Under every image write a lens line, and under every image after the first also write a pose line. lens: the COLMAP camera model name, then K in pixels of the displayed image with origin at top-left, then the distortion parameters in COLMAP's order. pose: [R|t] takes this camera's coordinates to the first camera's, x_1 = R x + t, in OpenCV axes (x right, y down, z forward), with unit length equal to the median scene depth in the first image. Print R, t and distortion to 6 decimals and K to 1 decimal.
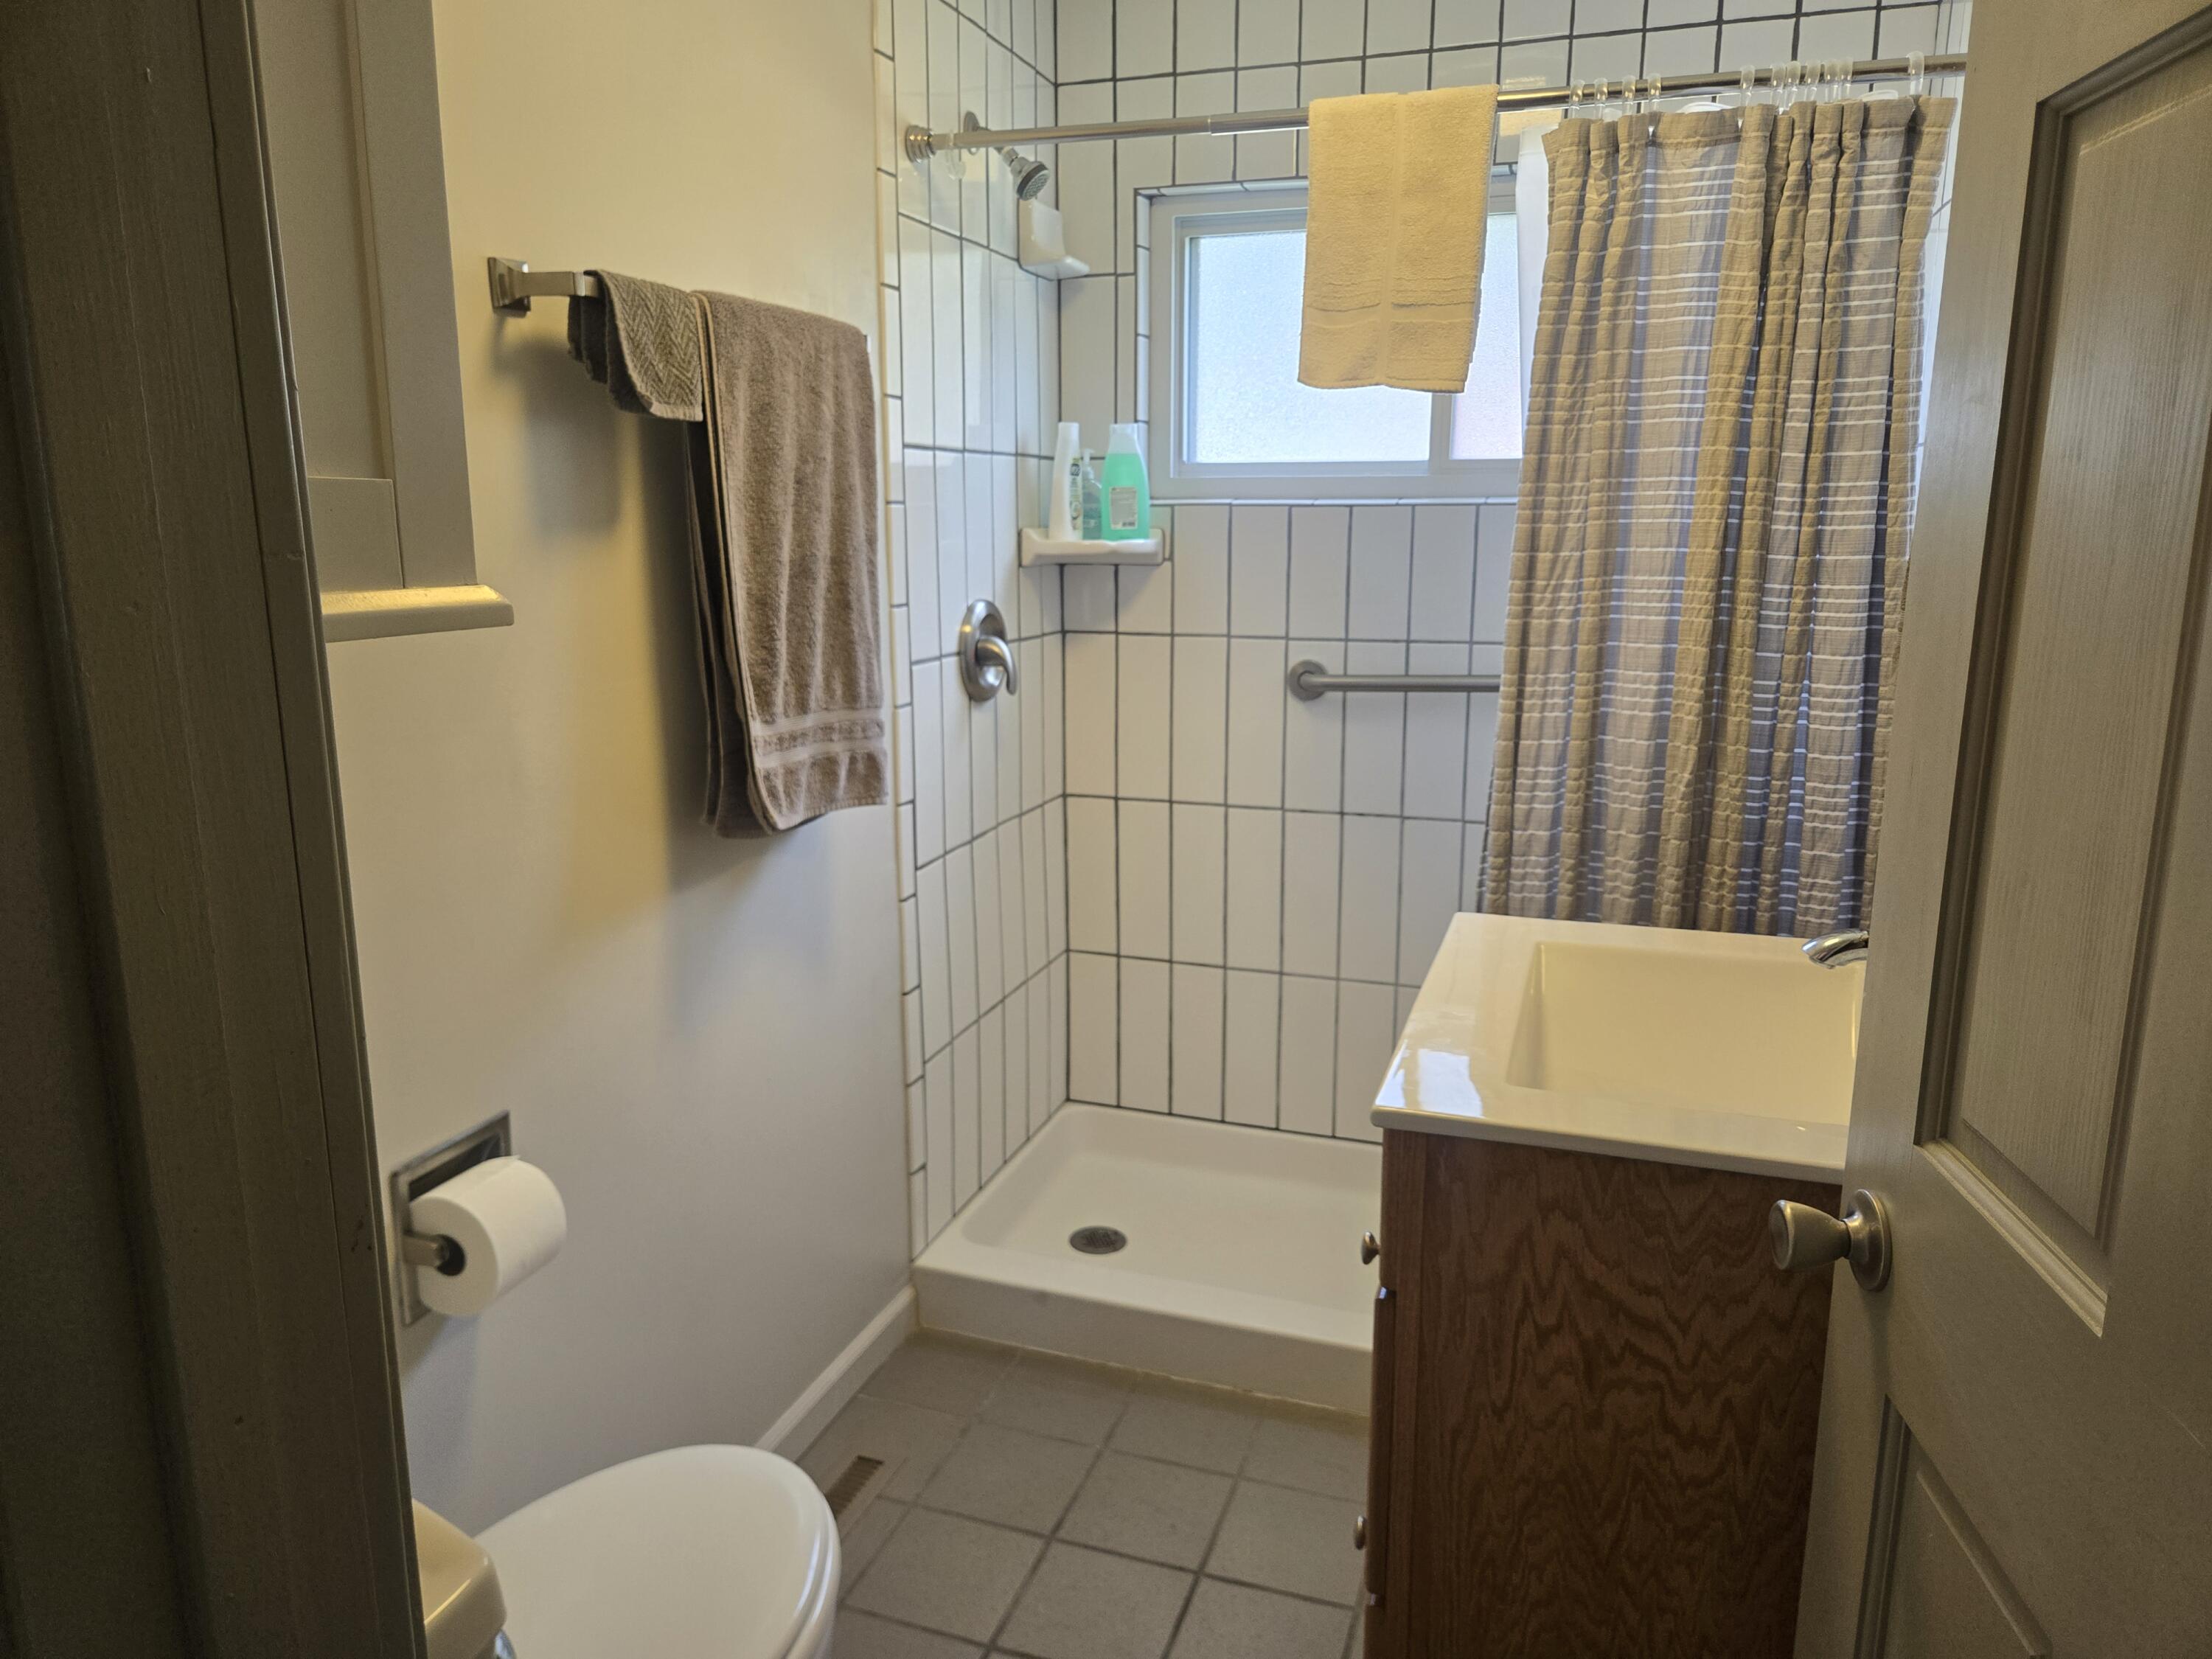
lens RADIAL K [[1460.8, 0, 1104.9], [0, 1460.8, 830.4], [0, 0, 1]] dist [0.047044, -0.044815]
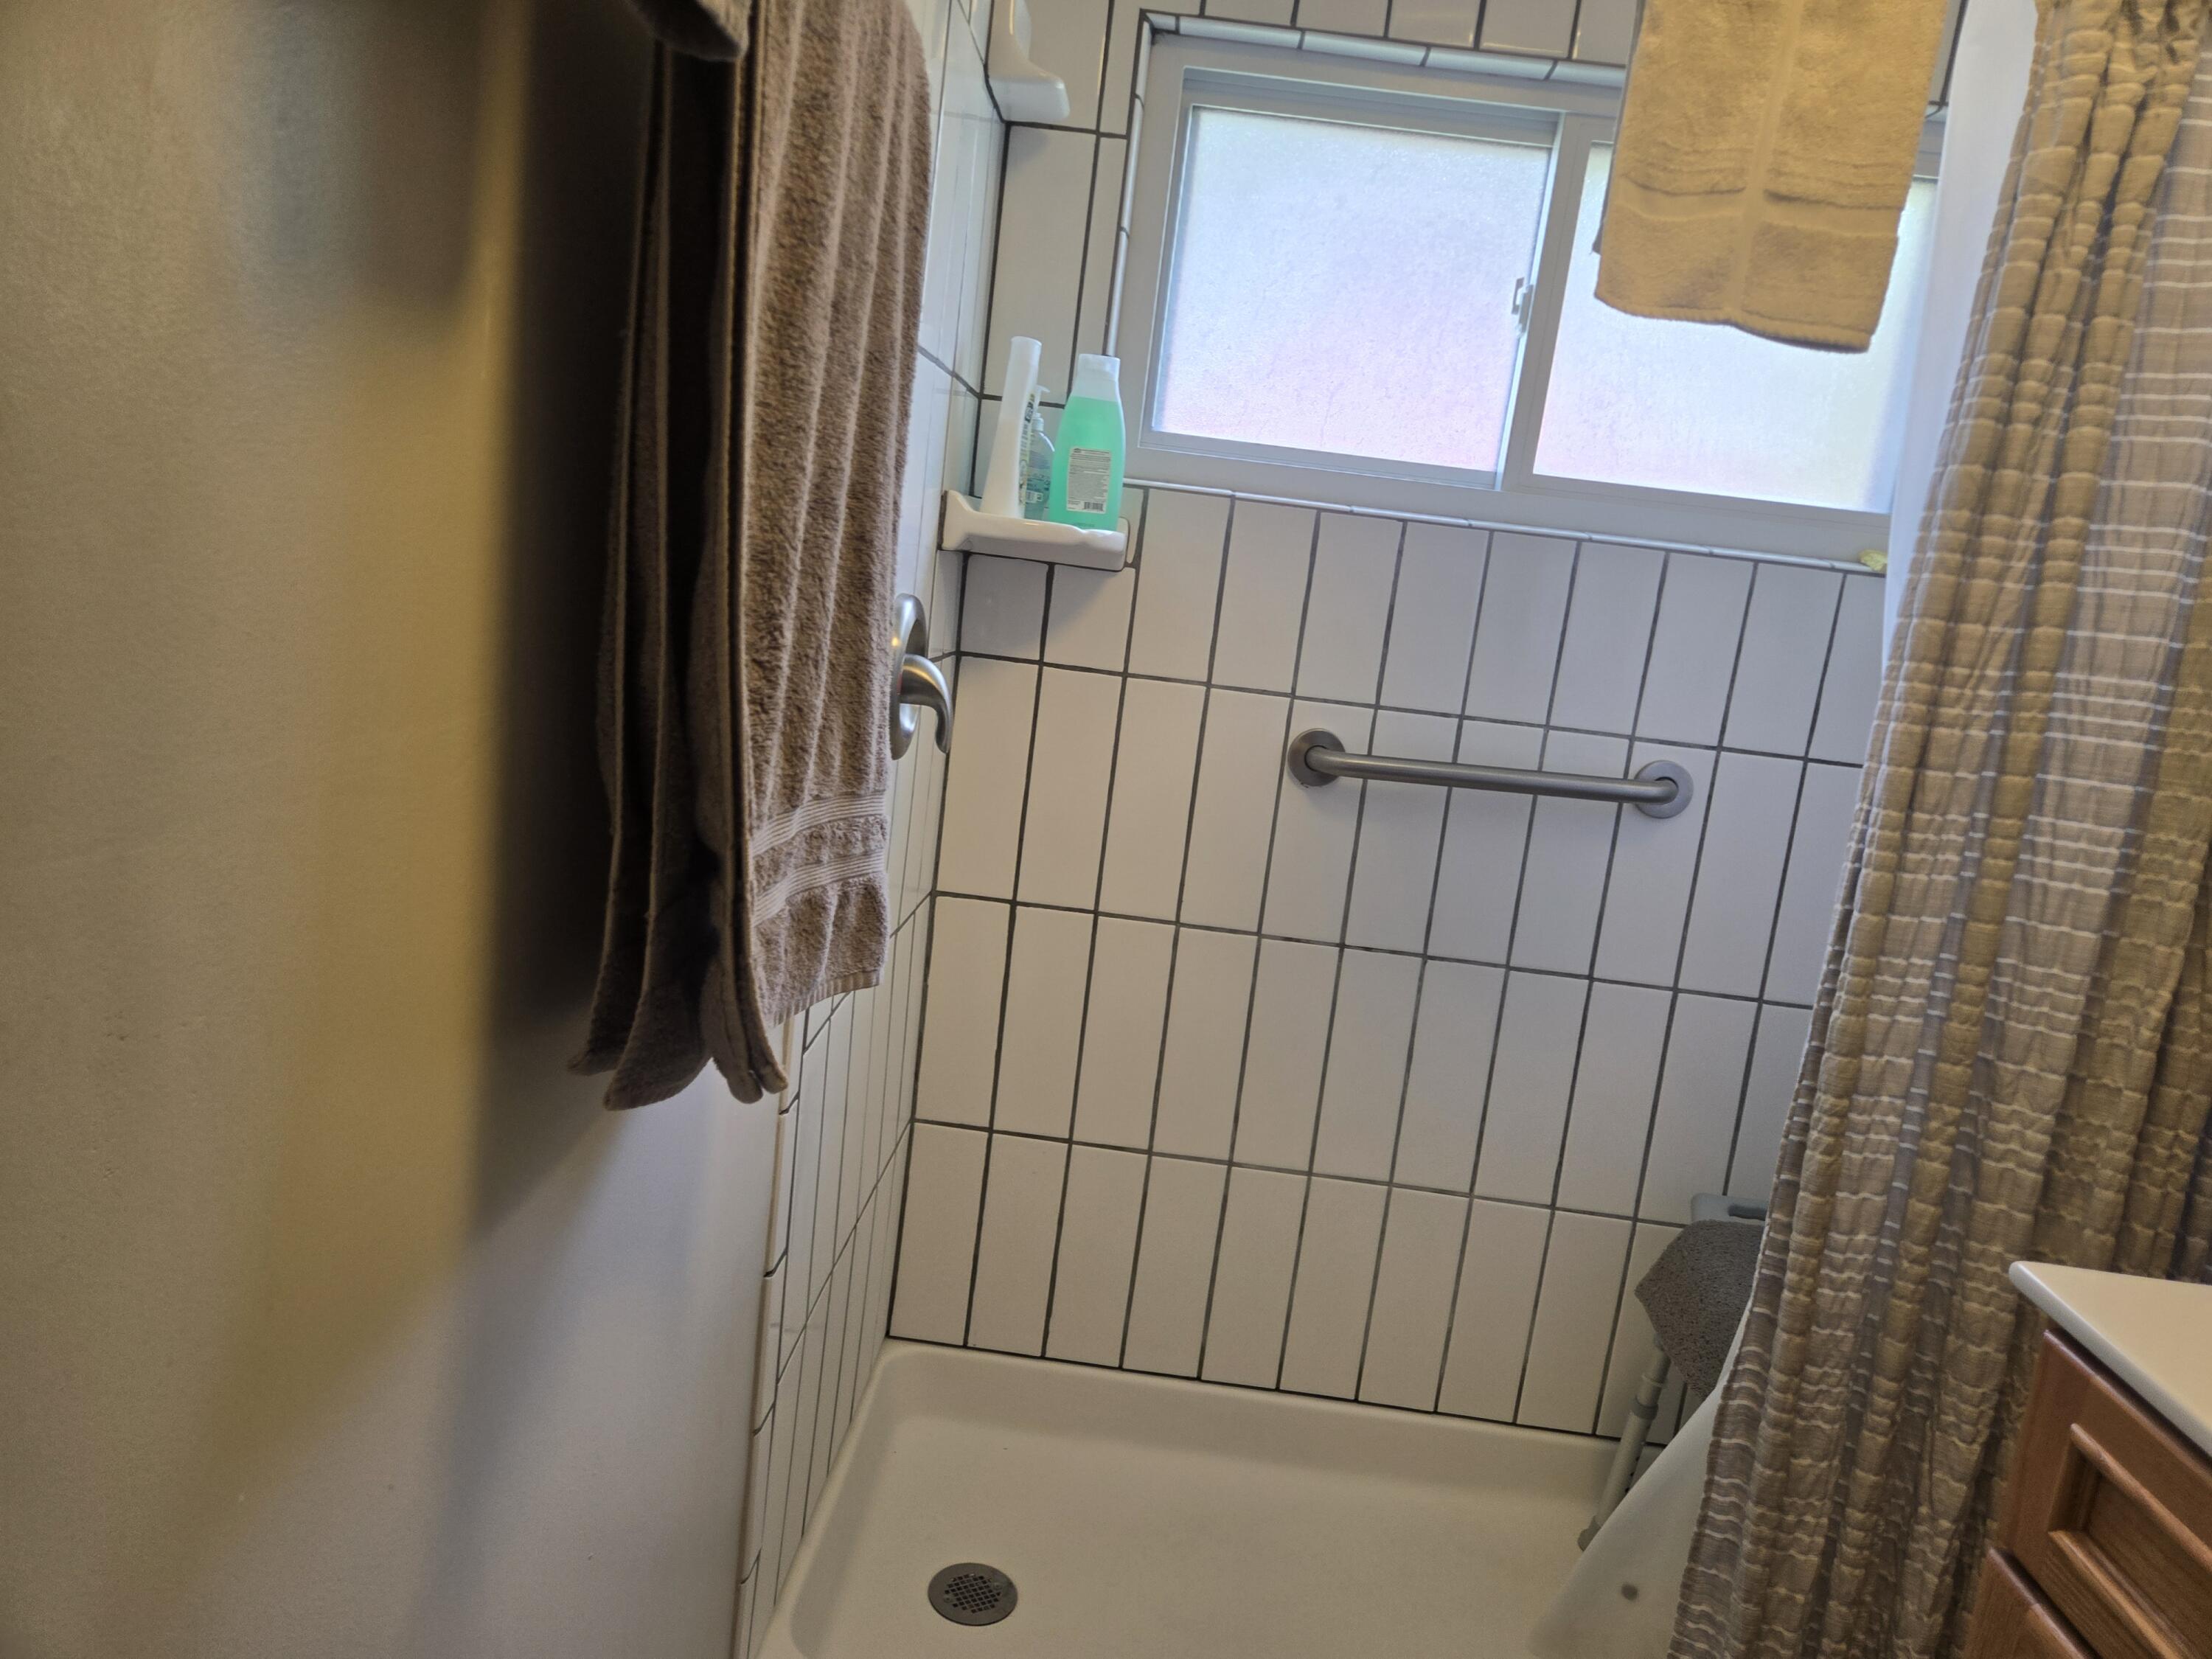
lens RADIAL K [[1460.8, 0, 1111.8], [0, 1460.8, 822.3], [0, 0, 1]] dist [0.047044, -0.044815]
pose [[0.952784, 0.064695, 0.296676, -0.167947], [-0.058898, 0.997859, -0.028445, -0.047026], [-0.297881, 0.009628, 0.954554, 0.366489]]
